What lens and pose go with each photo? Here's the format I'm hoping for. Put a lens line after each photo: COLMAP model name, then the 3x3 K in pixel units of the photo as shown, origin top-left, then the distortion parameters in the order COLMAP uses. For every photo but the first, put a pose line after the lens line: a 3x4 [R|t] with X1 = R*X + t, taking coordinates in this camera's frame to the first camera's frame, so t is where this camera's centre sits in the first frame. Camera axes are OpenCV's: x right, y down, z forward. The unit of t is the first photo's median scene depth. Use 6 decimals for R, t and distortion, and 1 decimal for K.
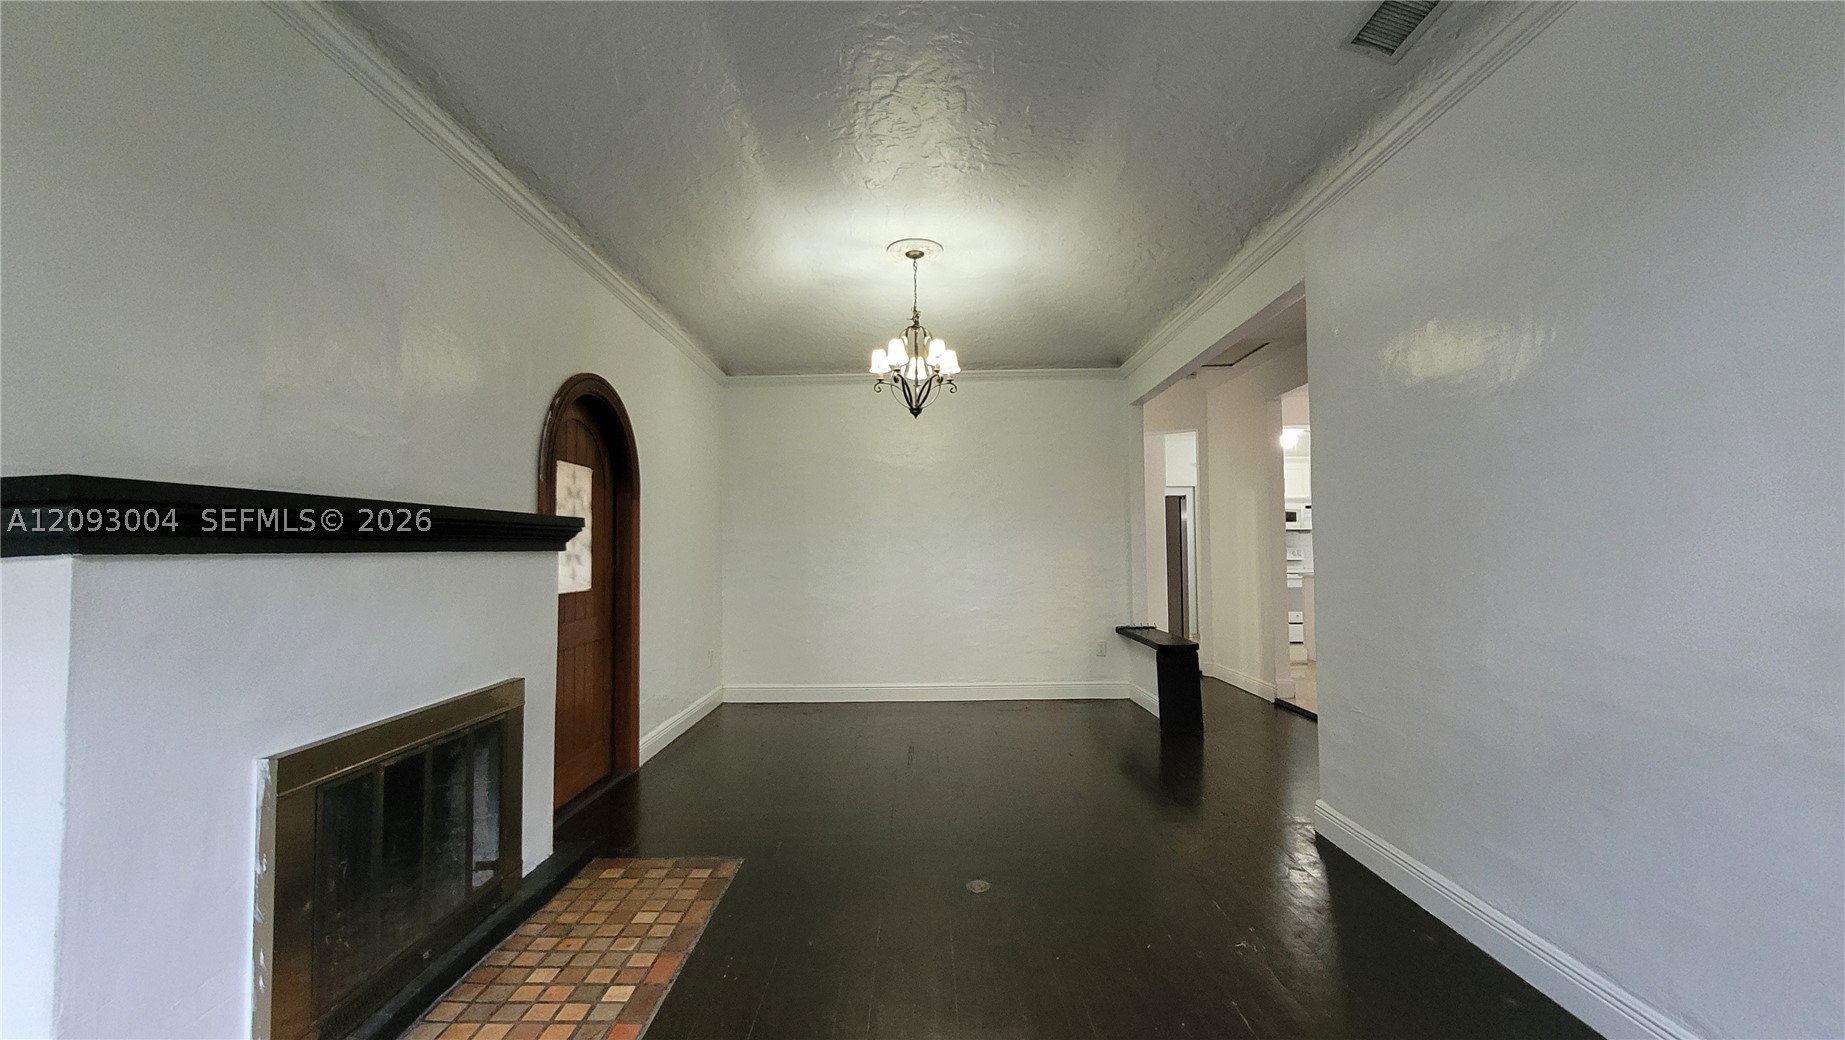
lens RADIAL K [[731.3, 0, 921.0], [0, 731.3, 515.4], [0, 0, 1]] dist [0.002447, -0.001124]
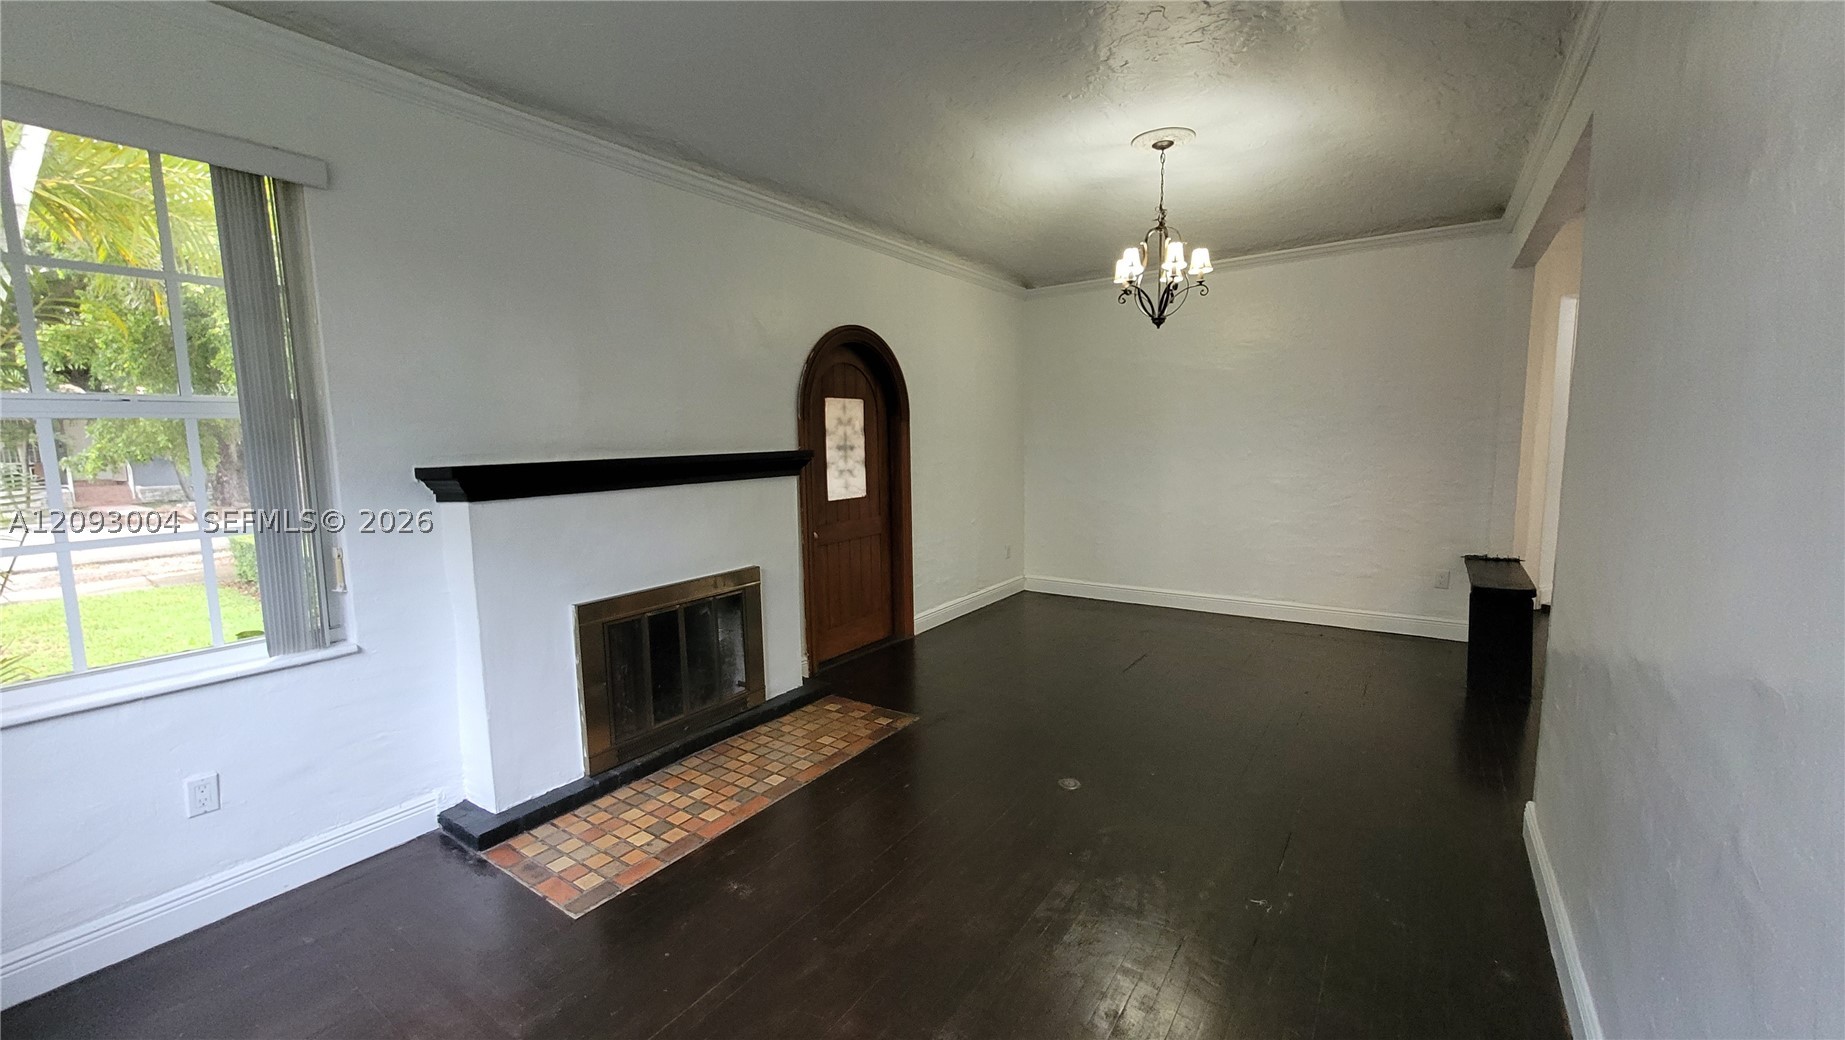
lens RADIAL K [[731.3, 0, 922.2], [0, 731.3, 519.6], [0, 0, 1]] dist [0.002447, -0.001124]
pose [[0.828395, 0.062244, -0.556676, 0.358967], [0.033640, 0.986485, 0.160362, -0.062070], [0.559134, -0.151570, 0.815105, 0.008908]]
